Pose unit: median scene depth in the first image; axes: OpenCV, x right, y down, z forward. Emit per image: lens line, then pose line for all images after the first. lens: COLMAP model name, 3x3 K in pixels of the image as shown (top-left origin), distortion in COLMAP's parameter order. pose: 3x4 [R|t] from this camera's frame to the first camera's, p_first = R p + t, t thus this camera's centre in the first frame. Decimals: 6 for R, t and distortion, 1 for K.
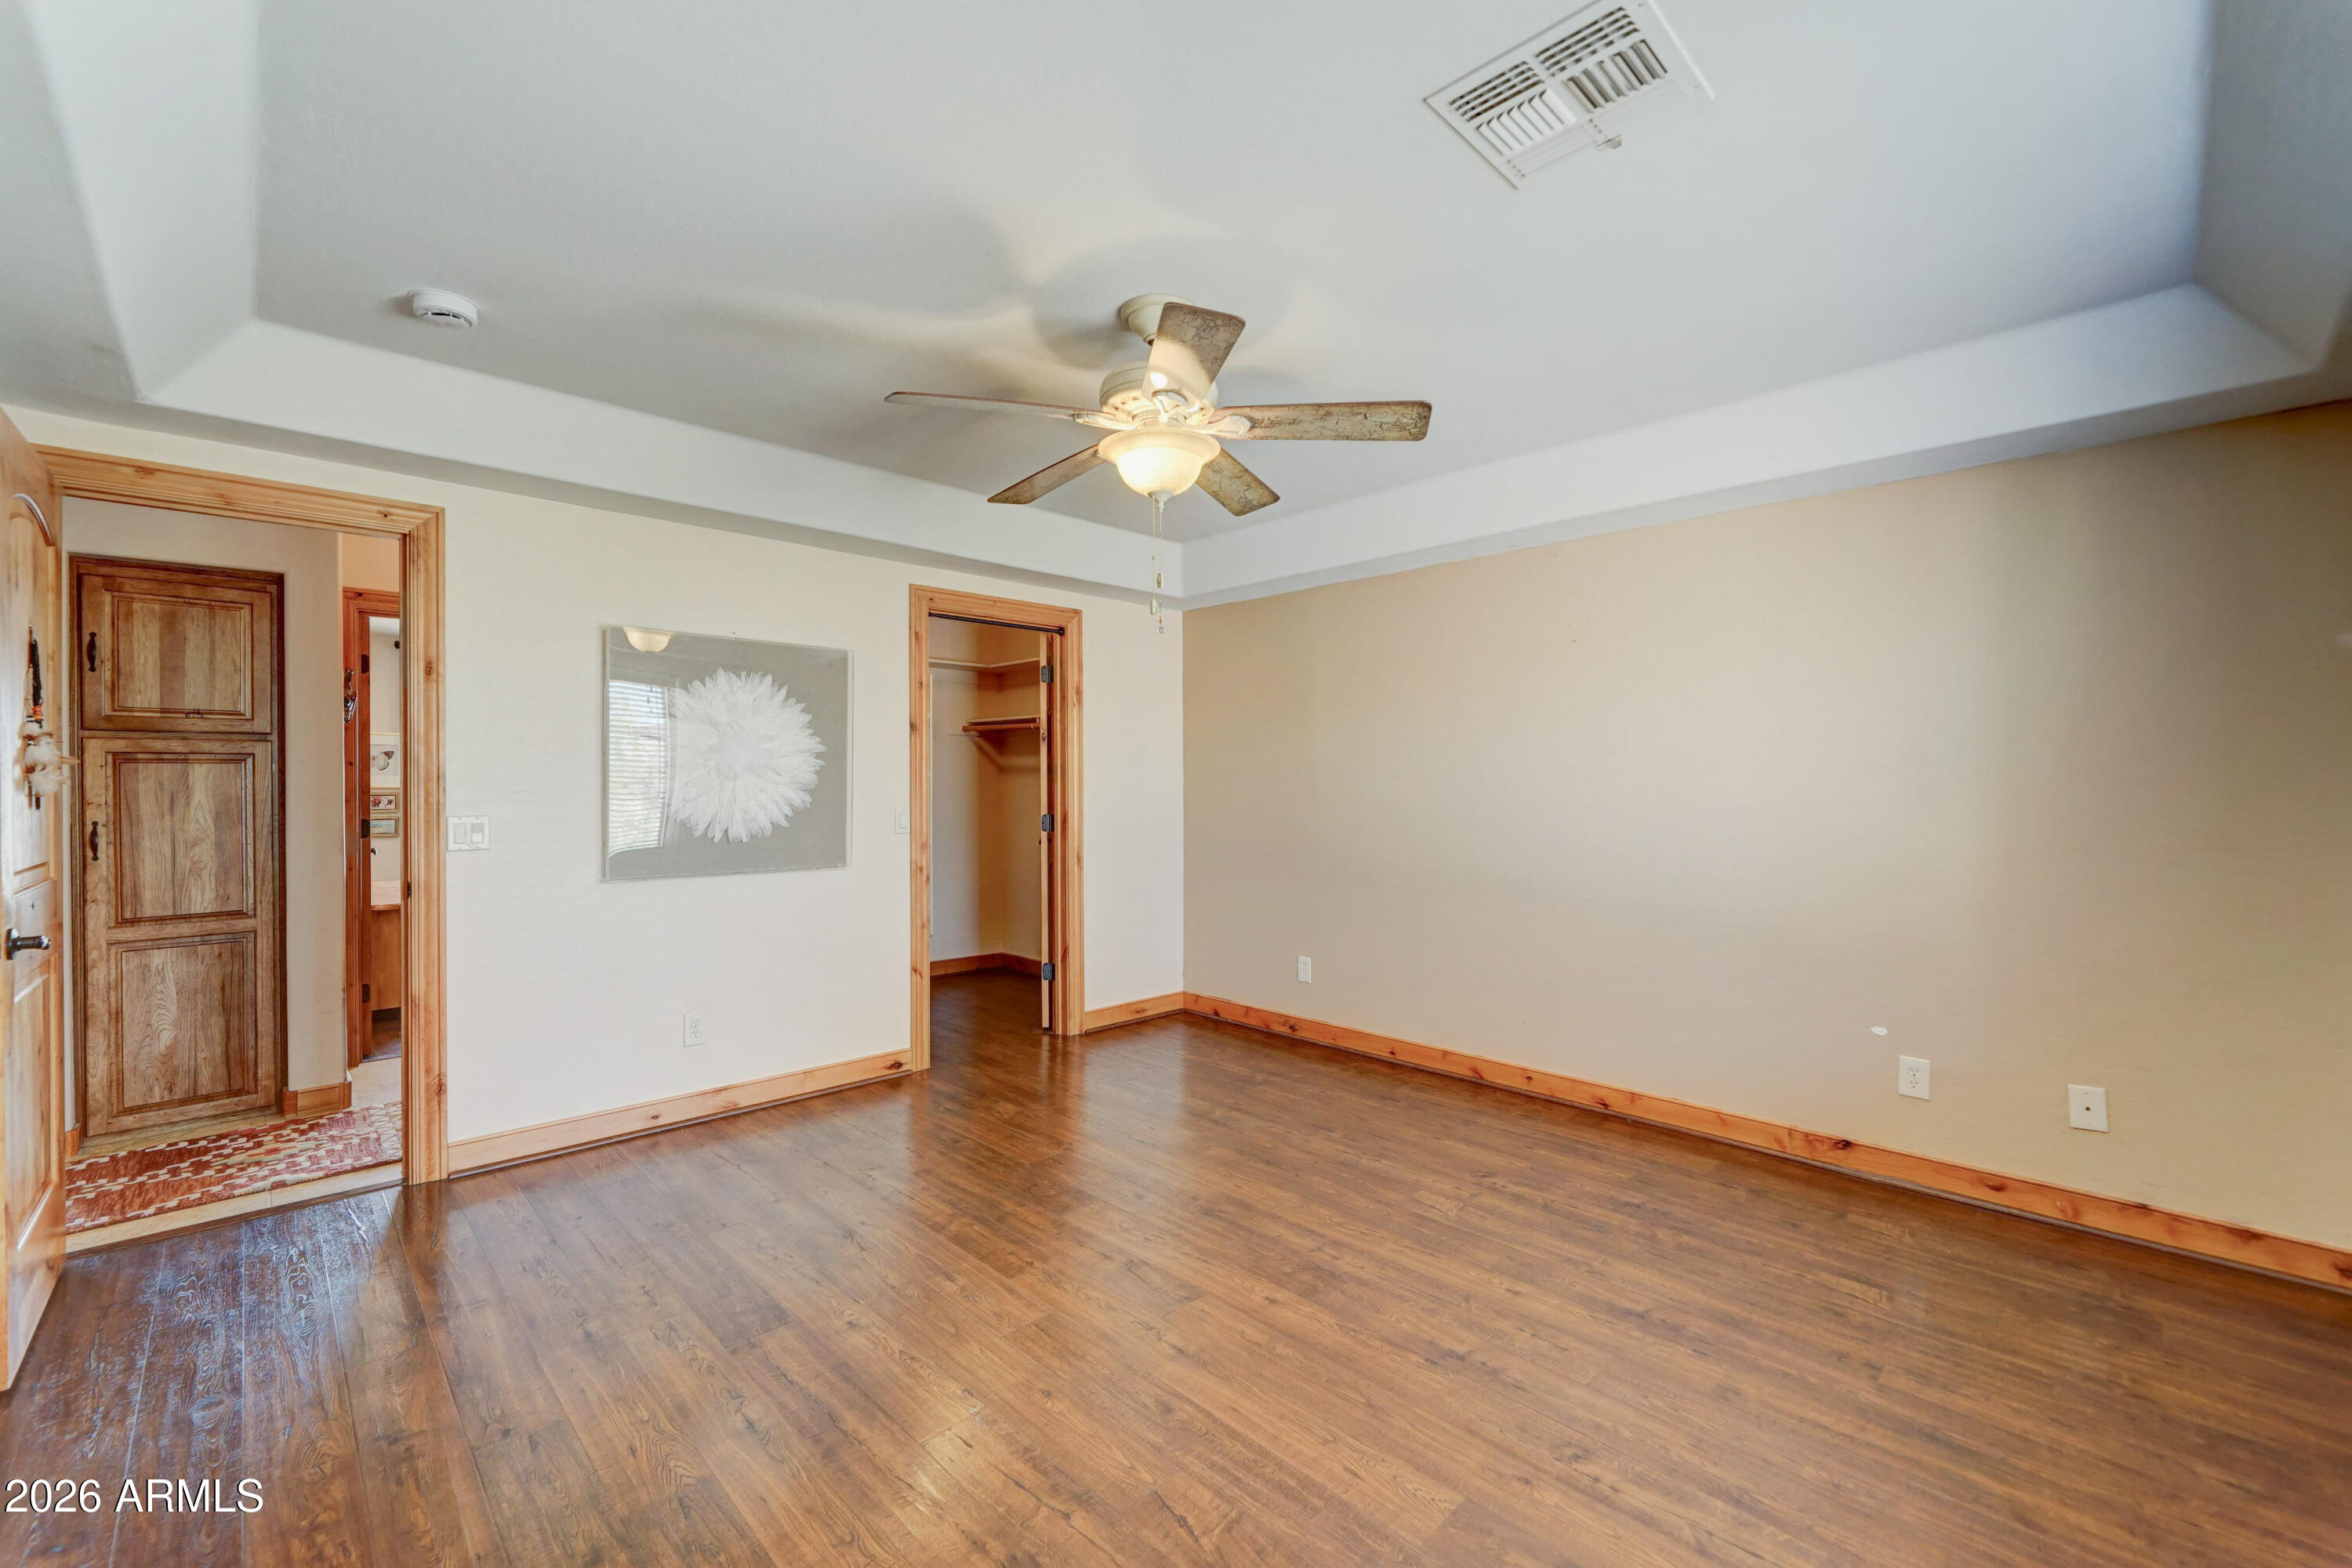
lens RADIAL K [[943.2, 0, 1187.9], [0, 943.2, 779.9], [0, 0, 1]] dist [-0.000200, 0.000378]
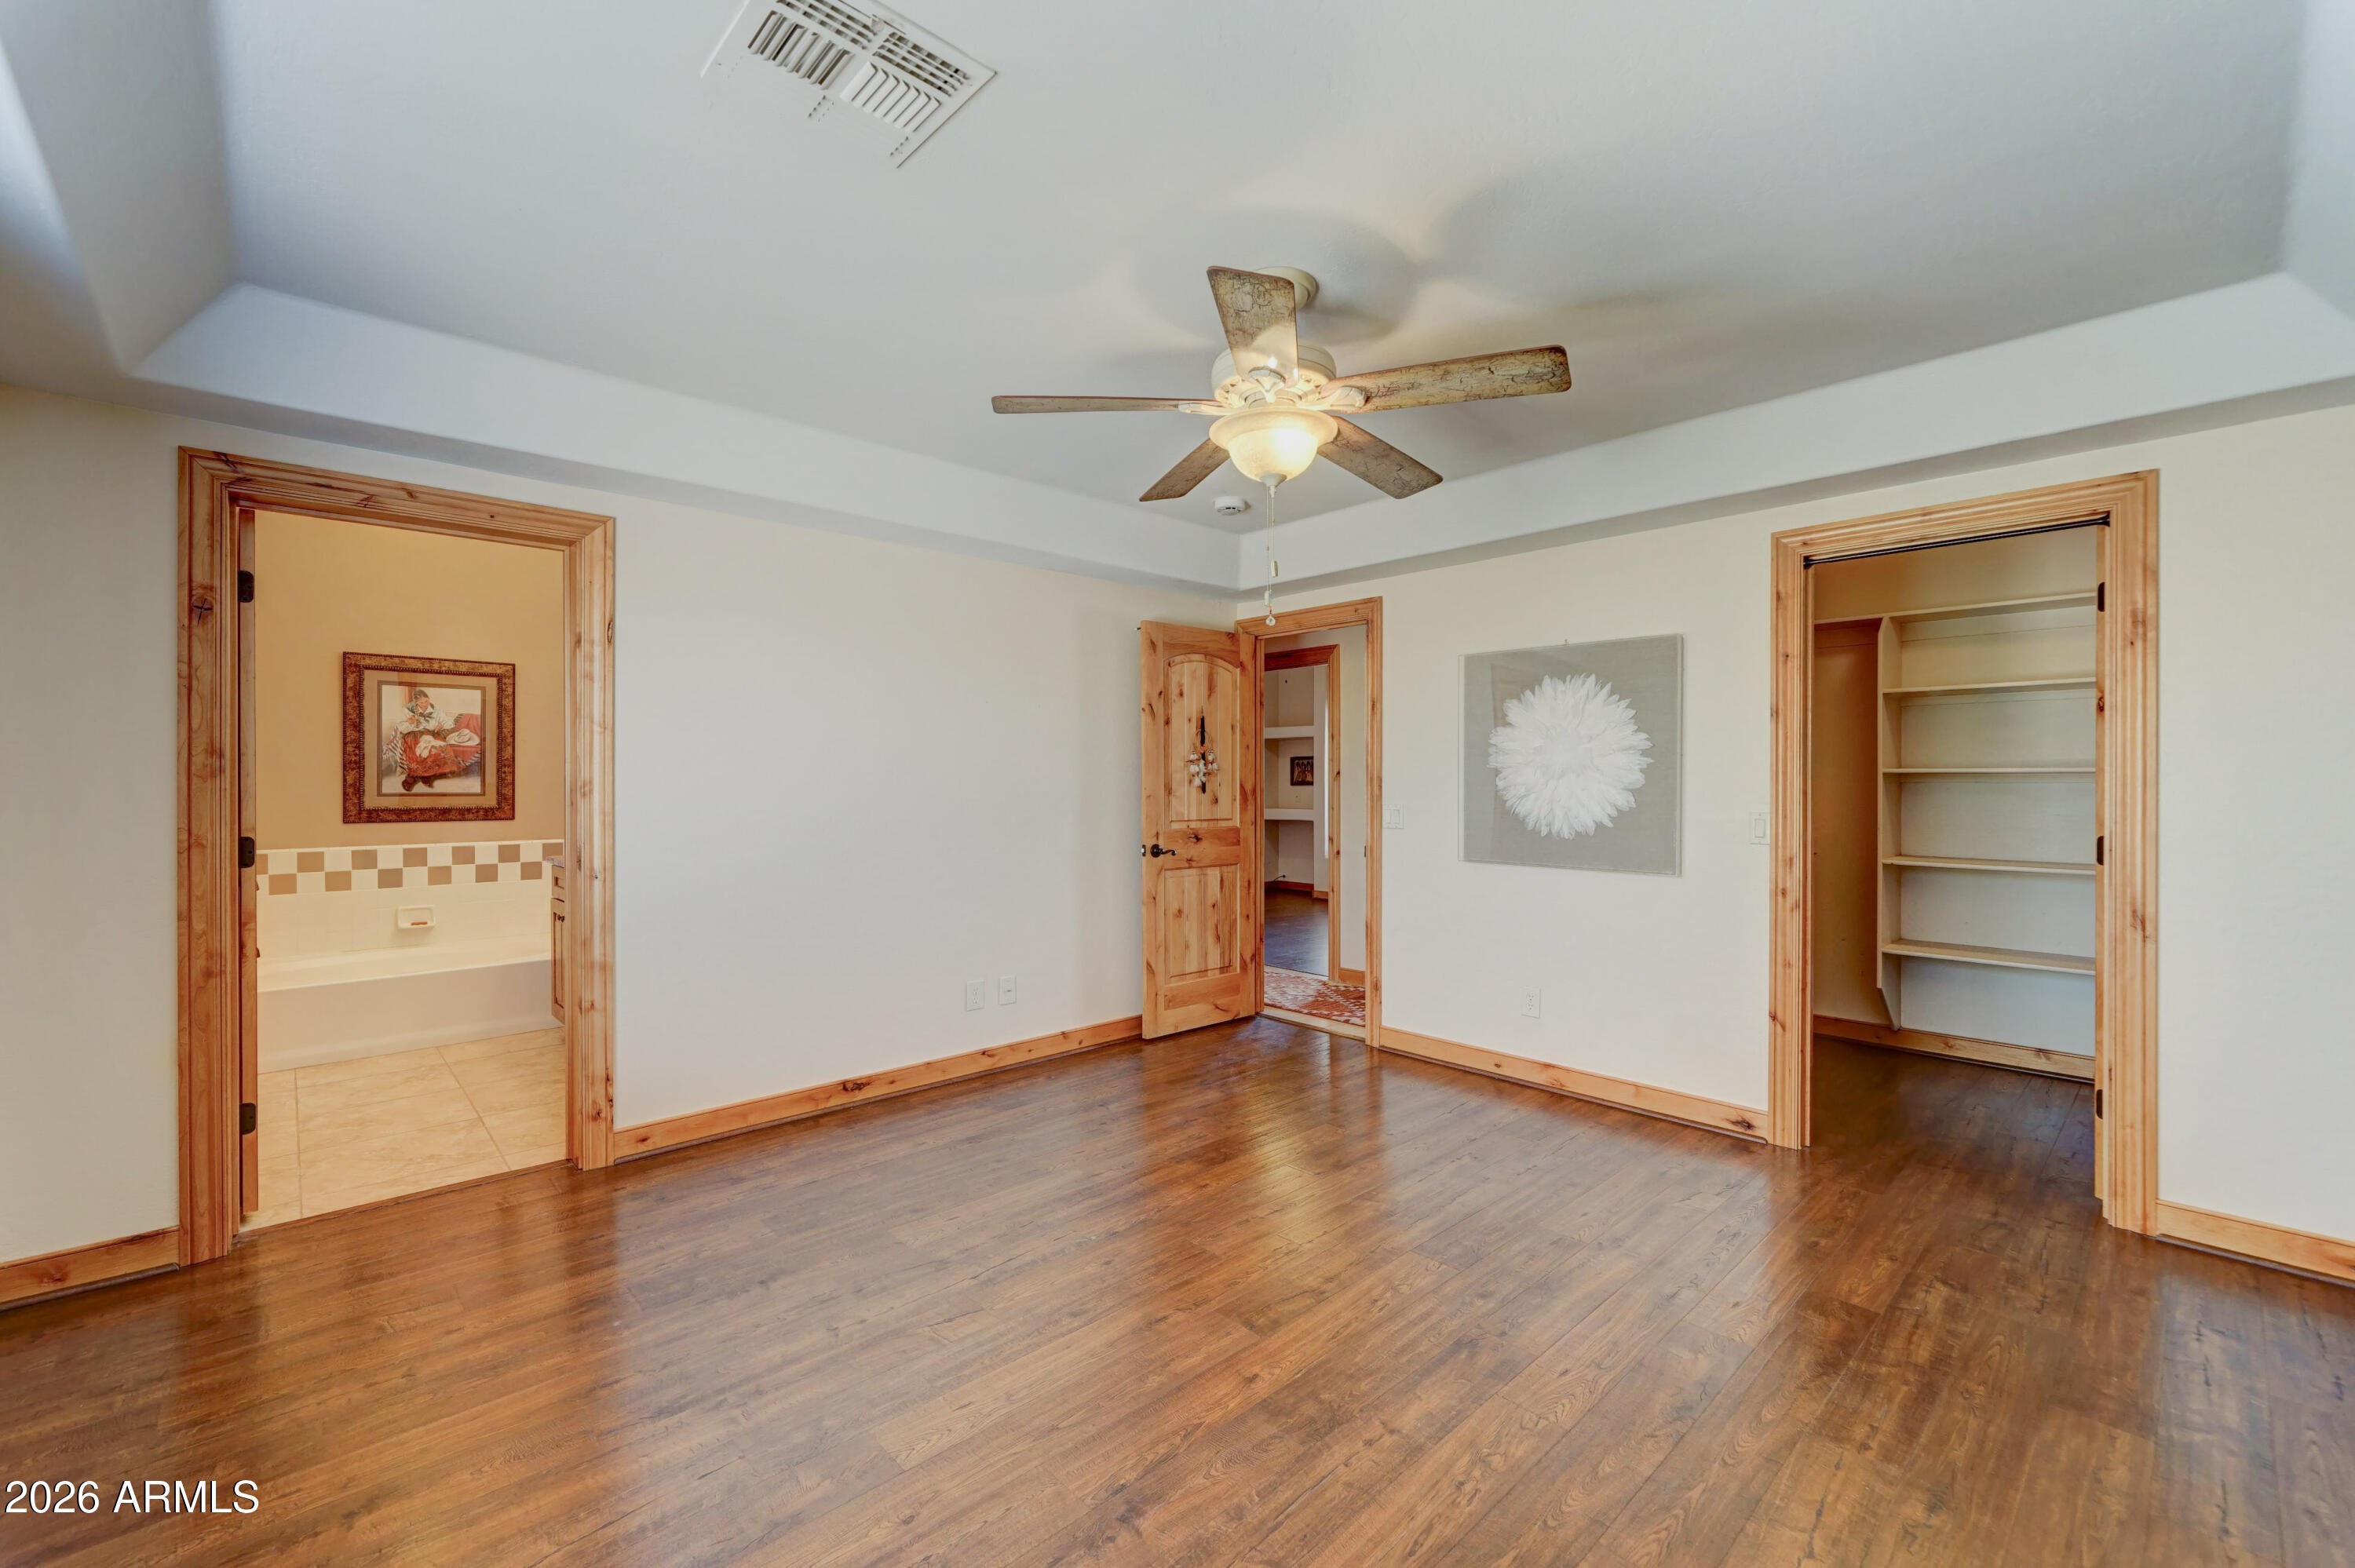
lens RADIAL K [[944.3, 0, 1174.5], [0, 944.3, 778.9], [0, 0, 1]] dist [-0.000200, 0.000378]
pose [[0.001840, -0.001551, -0.999997, 0.564011], [0.000248, 0.999999, -0.001550, 0.001358], [0.999998, -0.000245, 0.001841, 0.547587]]
